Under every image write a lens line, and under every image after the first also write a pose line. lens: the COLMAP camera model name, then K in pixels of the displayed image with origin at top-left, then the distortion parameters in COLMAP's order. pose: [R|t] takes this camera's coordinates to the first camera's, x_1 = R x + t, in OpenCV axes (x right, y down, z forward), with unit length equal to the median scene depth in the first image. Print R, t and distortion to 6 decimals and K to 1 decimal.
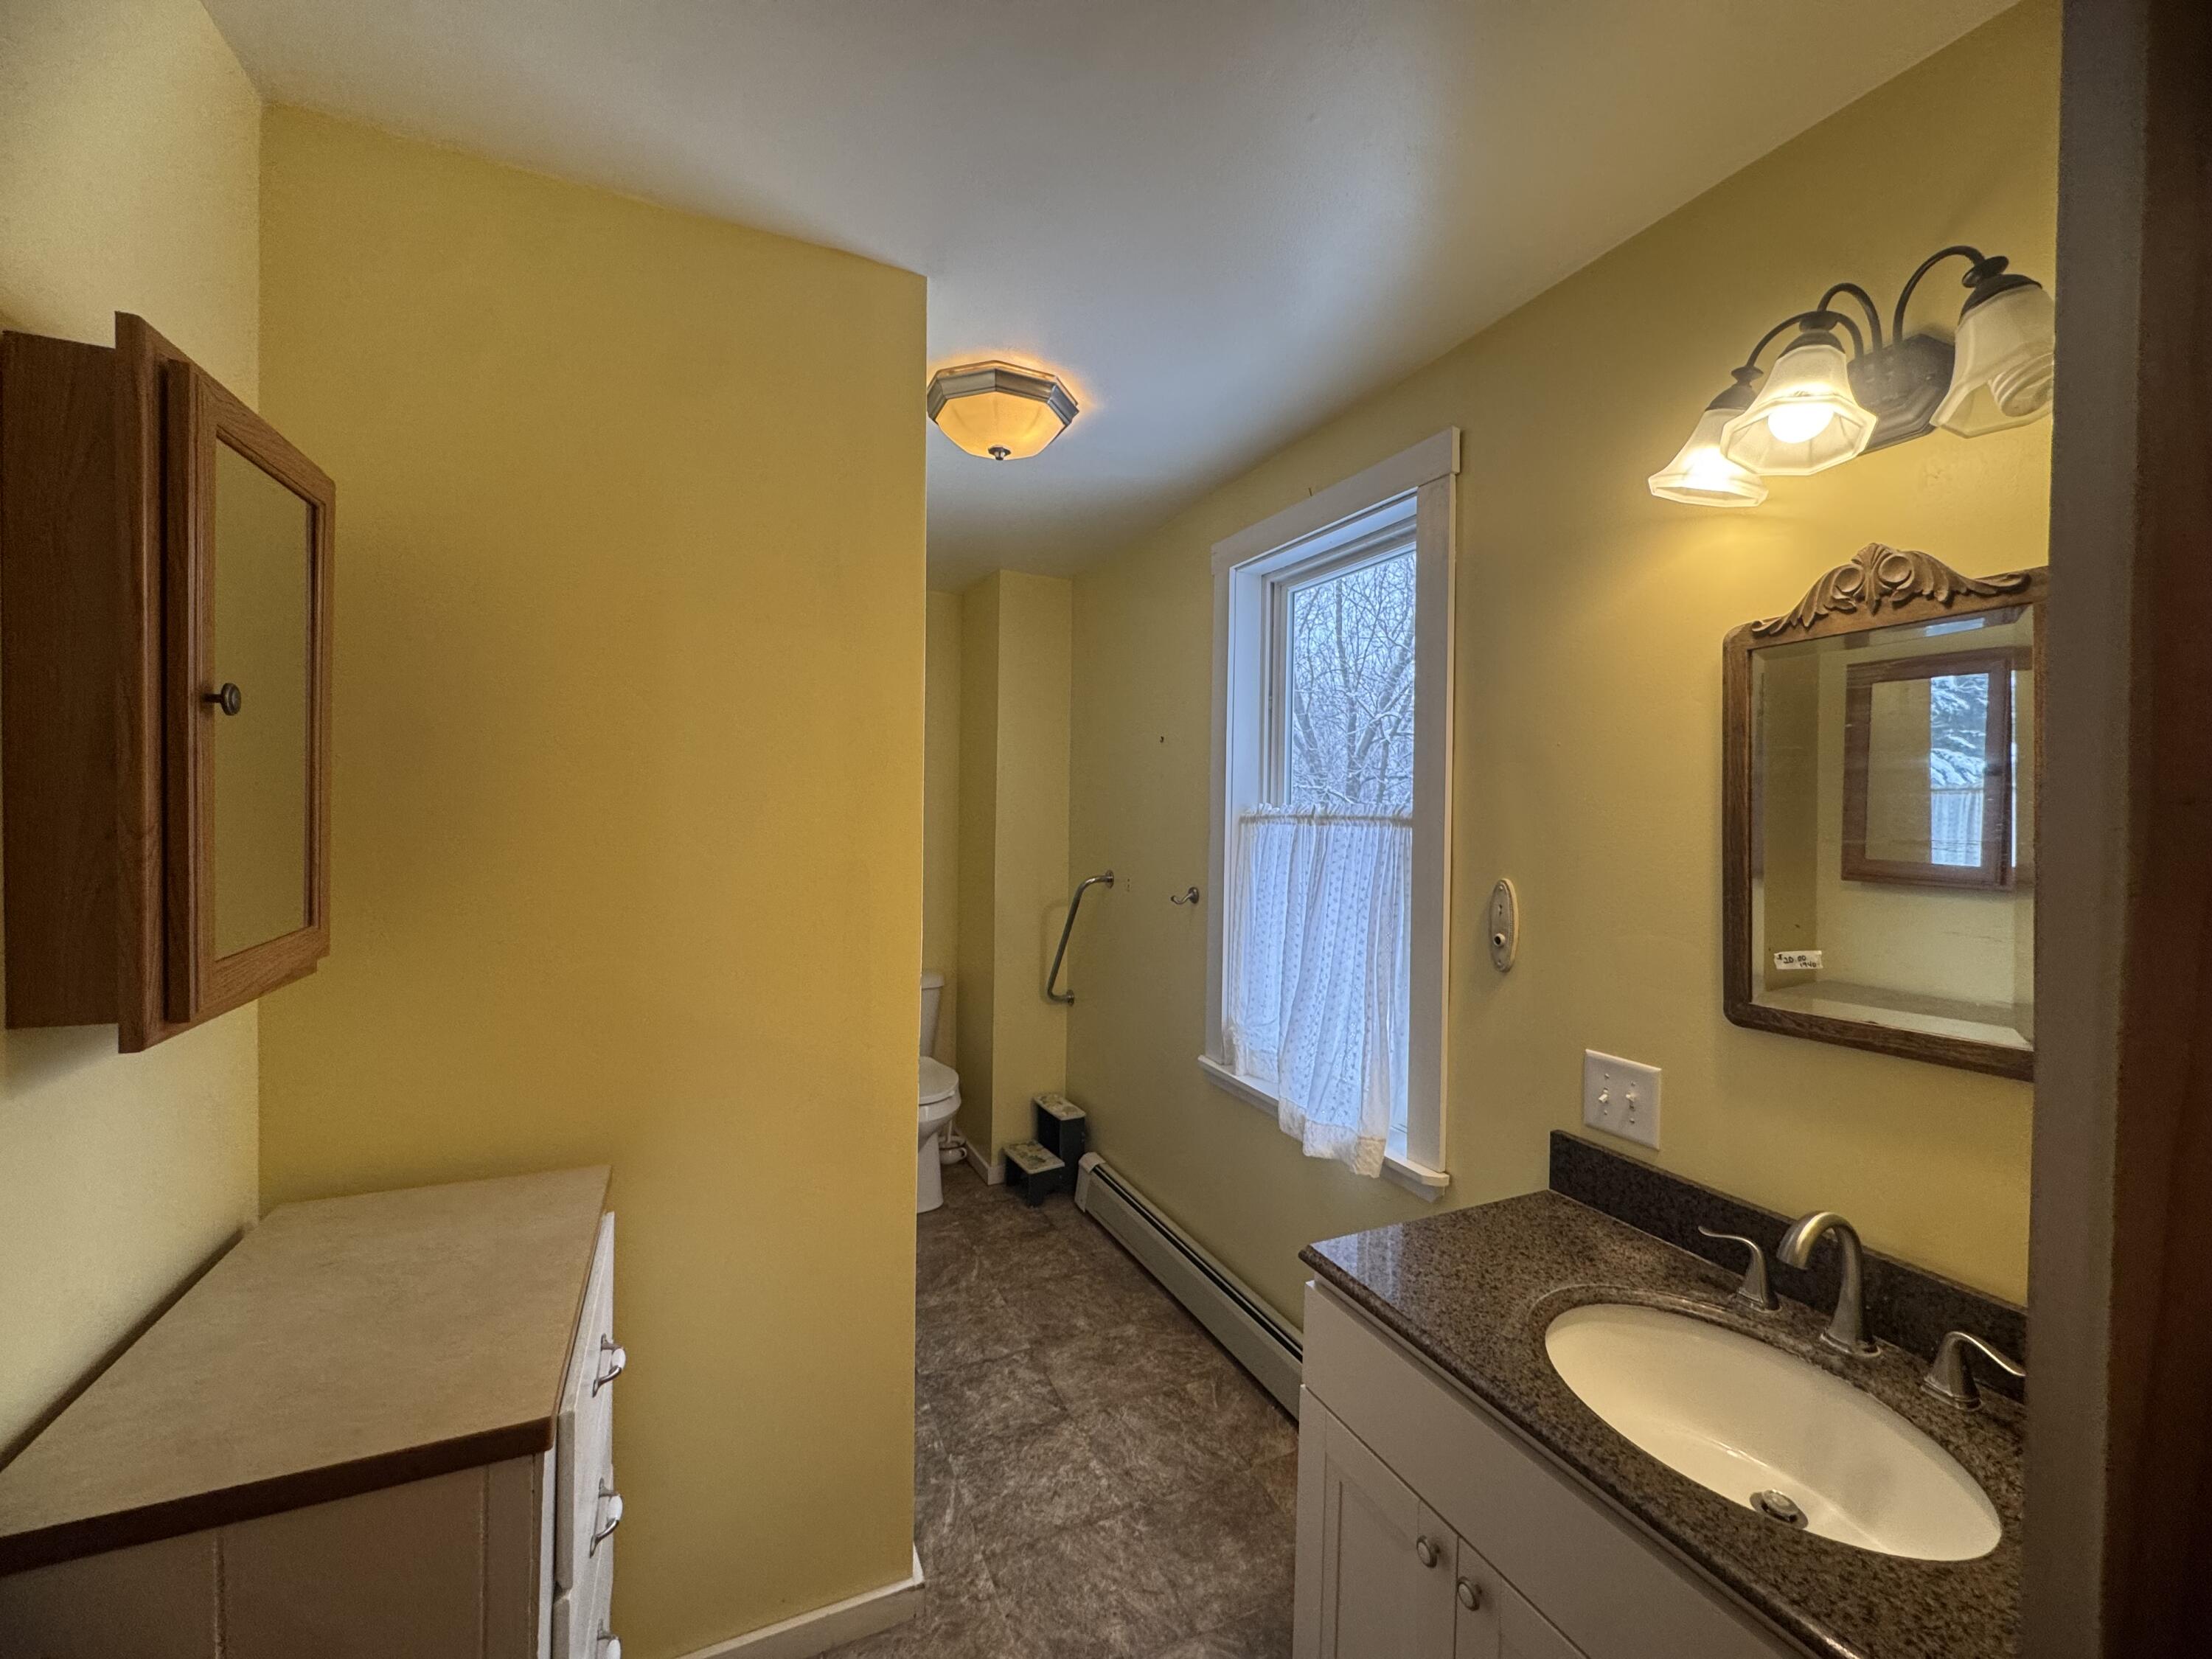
lens RADIAL K [[880.0, 0, 1107.2], [0, 880.0, 826.8], [0, 0, 1]] dist [-0.002132, -0.000096]
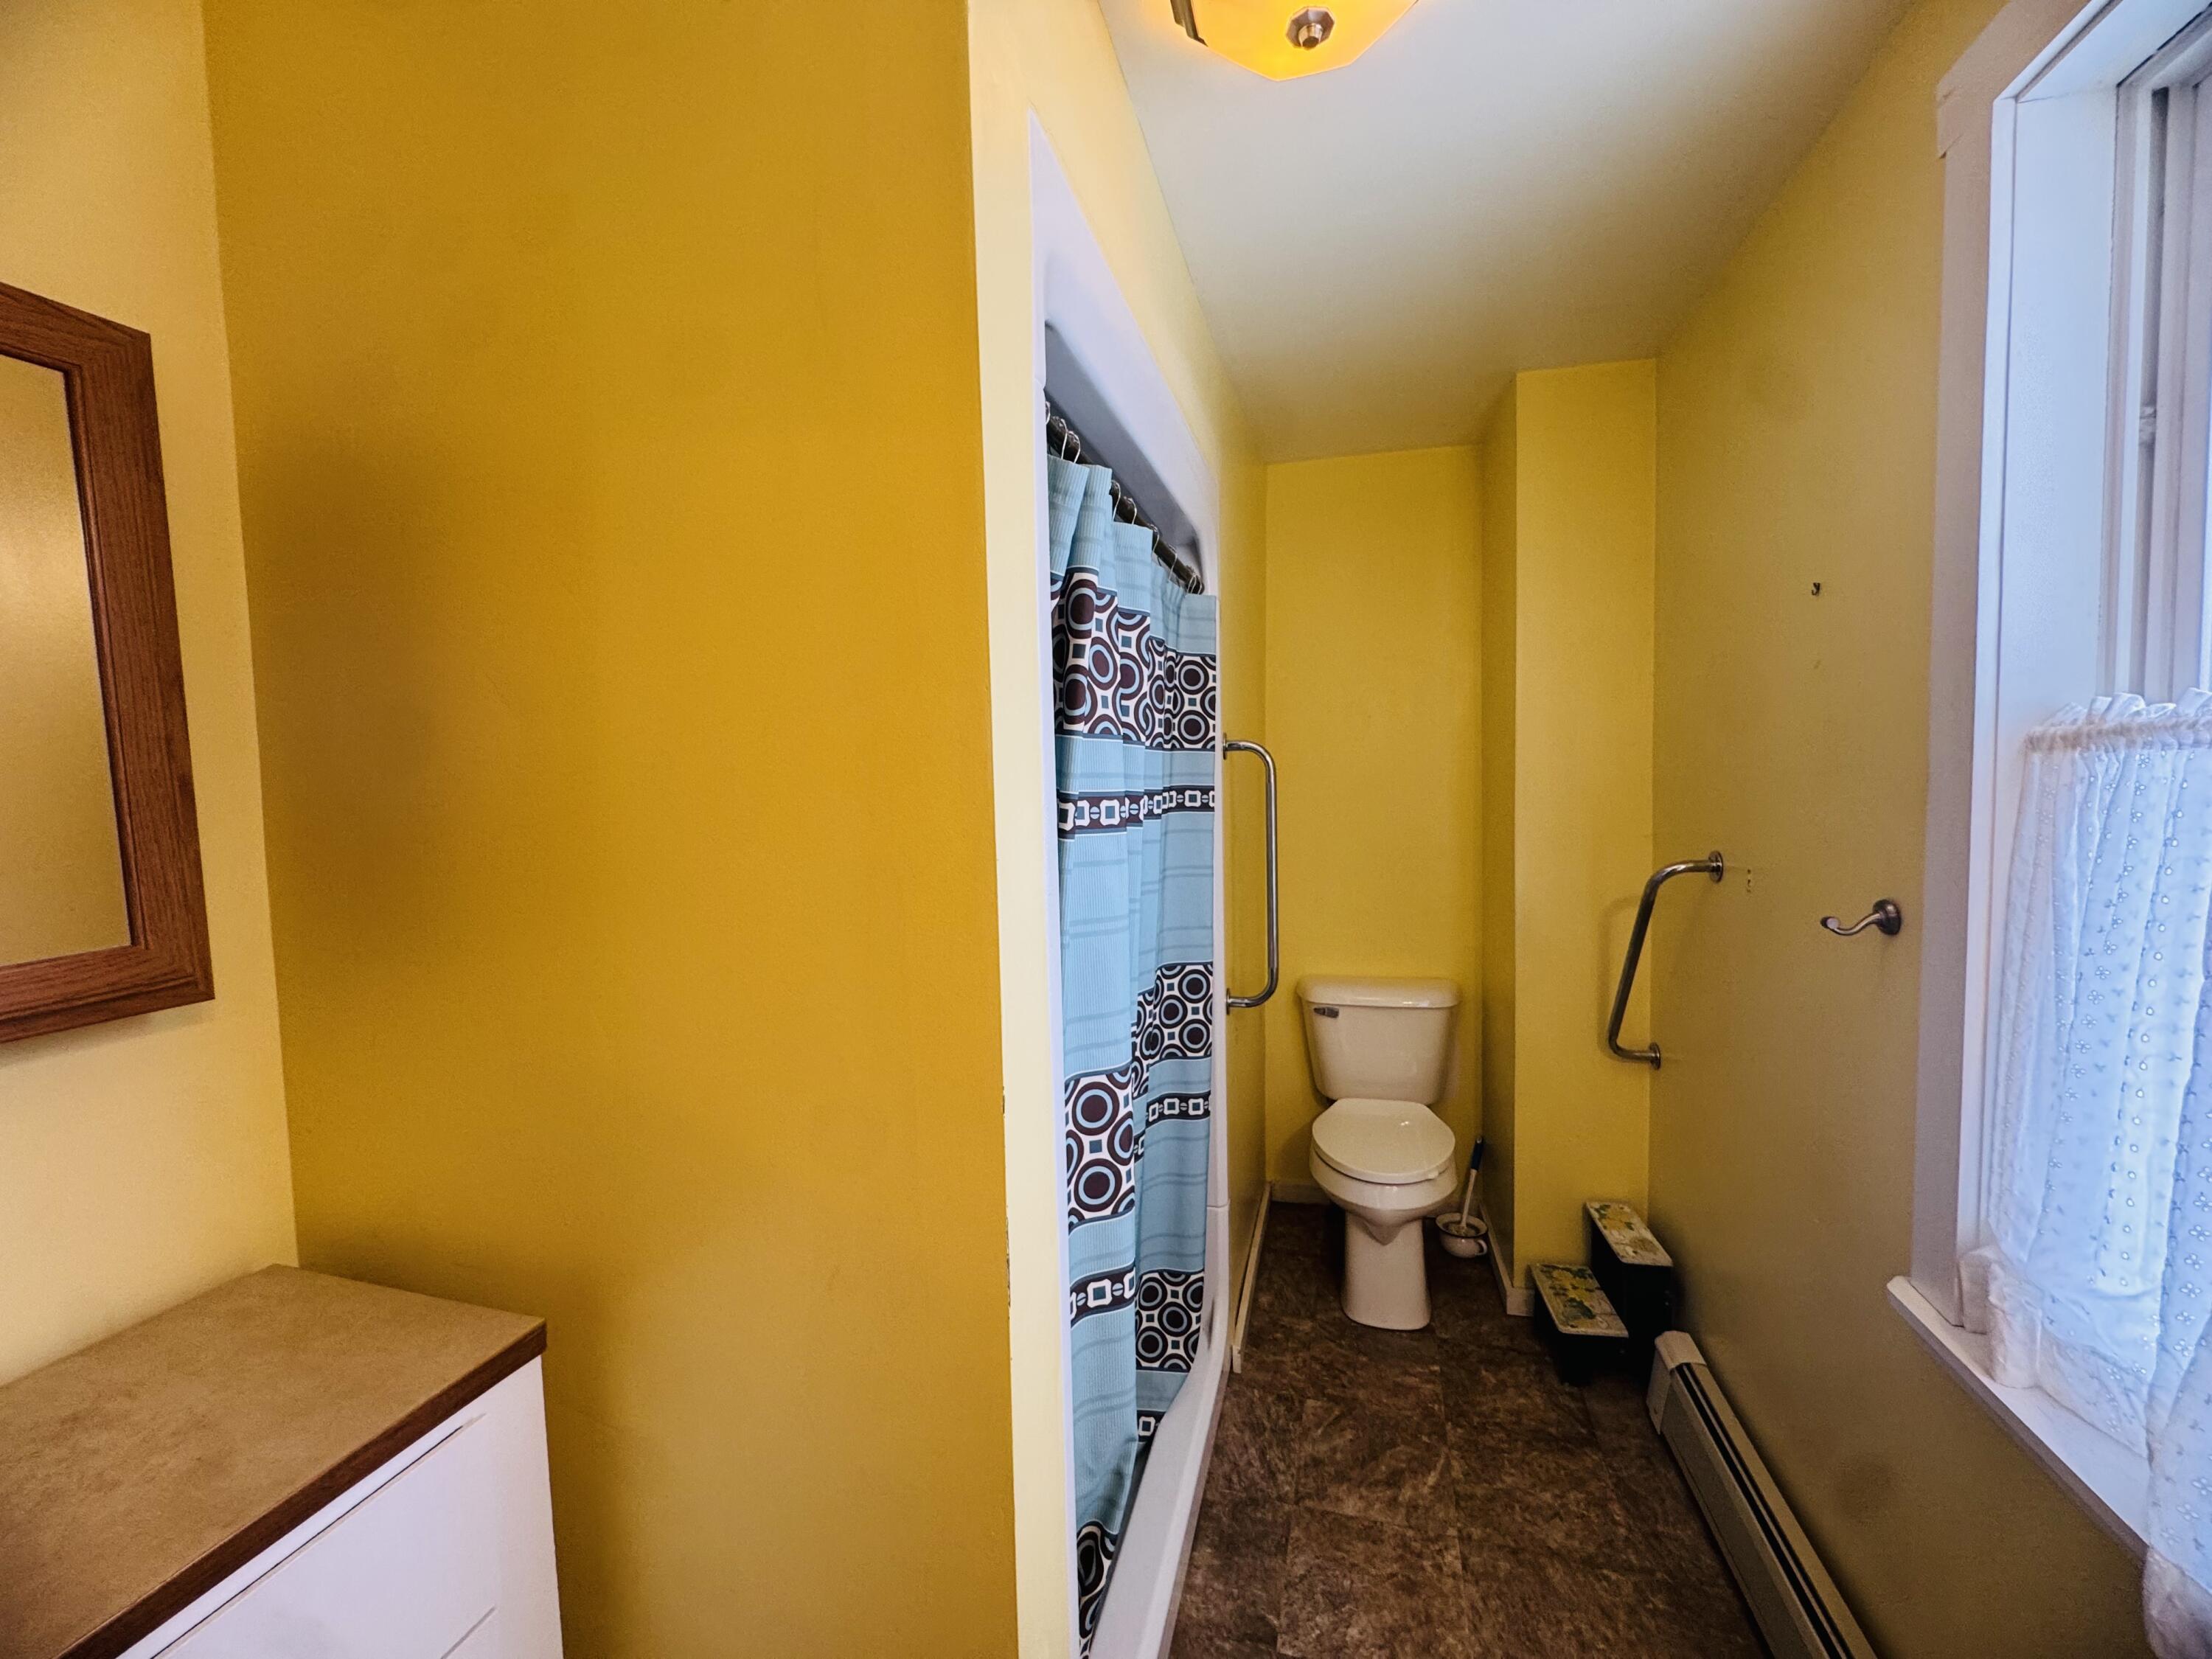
lens RADIAL K [[880.0, 0, 1106.0], [0, 880.0, 824.6], [0, 0, 1]] dist [-0.002132, -0.000096]
pose [[0.758258, 0.002915, -0.651948, 0.073449], [0.026346, 0.999036, 0.035109, 0.003101], [0.651422, -0.043797, 0.757450, 0.332113]]
